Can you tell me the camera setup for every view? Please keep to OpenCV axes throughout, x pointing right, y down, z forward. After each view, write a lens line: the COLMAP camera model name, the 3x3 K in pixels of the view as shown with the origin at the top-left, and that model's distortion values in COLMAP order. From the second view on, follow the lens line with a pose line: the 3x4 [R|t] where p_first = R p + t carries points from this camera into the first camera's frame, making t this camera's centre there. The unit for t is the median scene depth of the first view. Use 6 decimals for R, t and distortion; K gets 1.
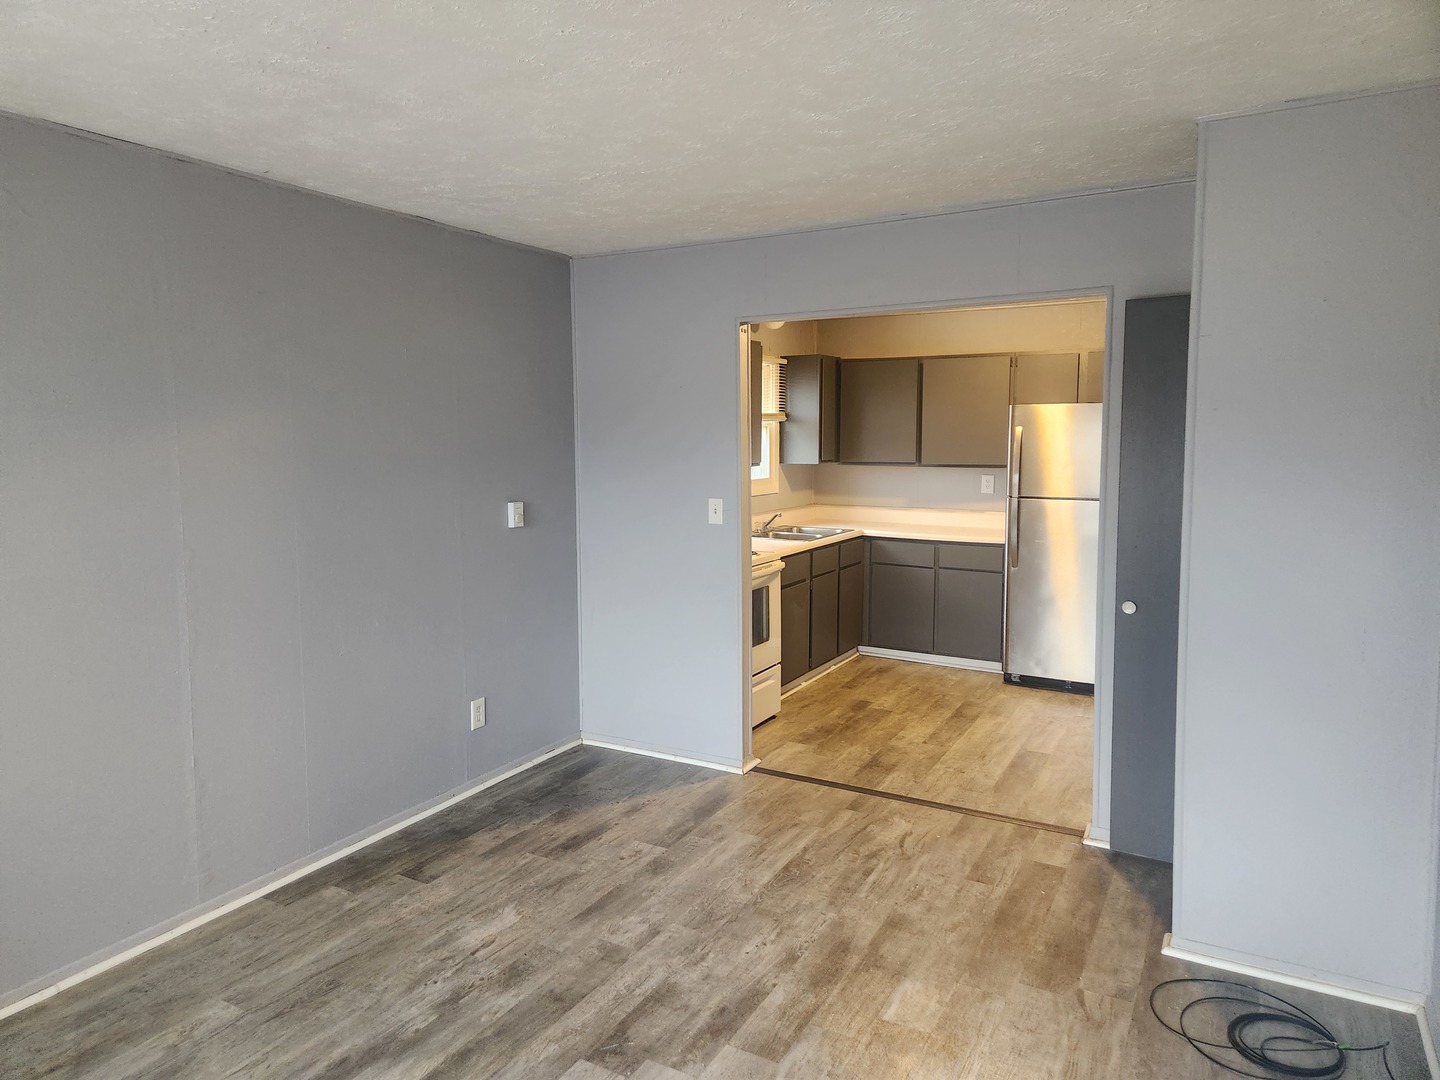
lens RADIAL K [[941.1, 0, 721.5], [0, 941.1, 534.6], [0, 0, 1]] dist [0.004105, 0.000393]
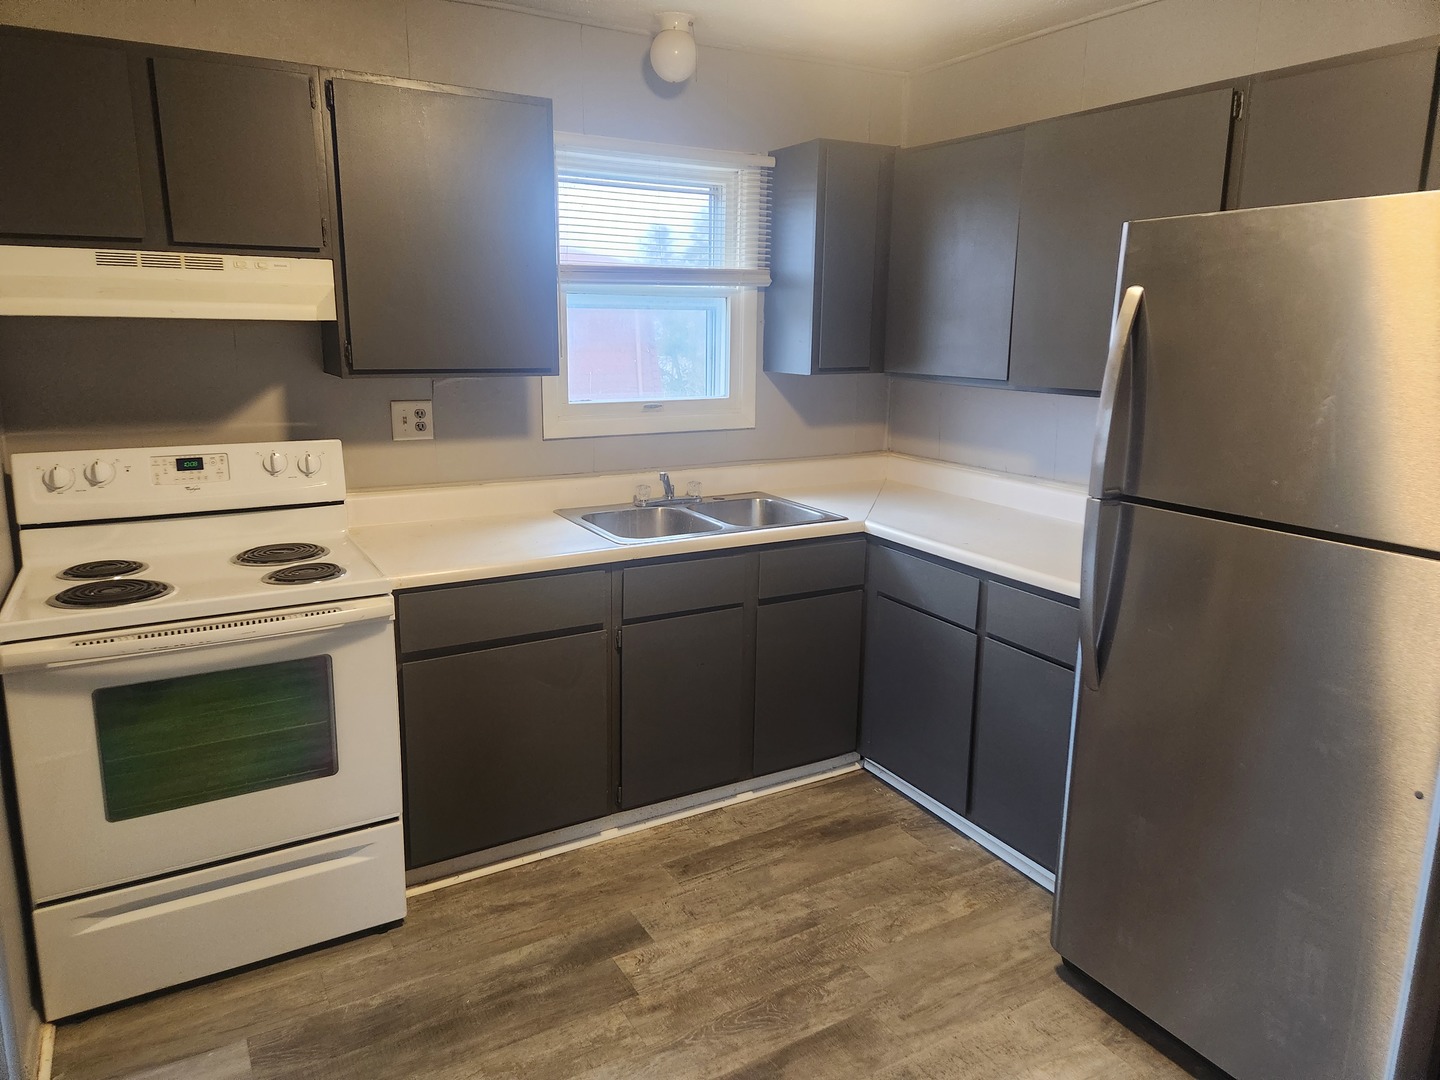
lens RADIAL K [[941.1, 0, 718.2], [0, 941.1, 540.9], [0, 0, 1]] dist [0.004105, 0.000393]
pose [[0.863761, 0.125423, -0.488042, 0.361492], [-0.068679, 0.988793, 0.132560, -0.059608], [0.499199, -0.080982, 0.862695, 0.636710]]
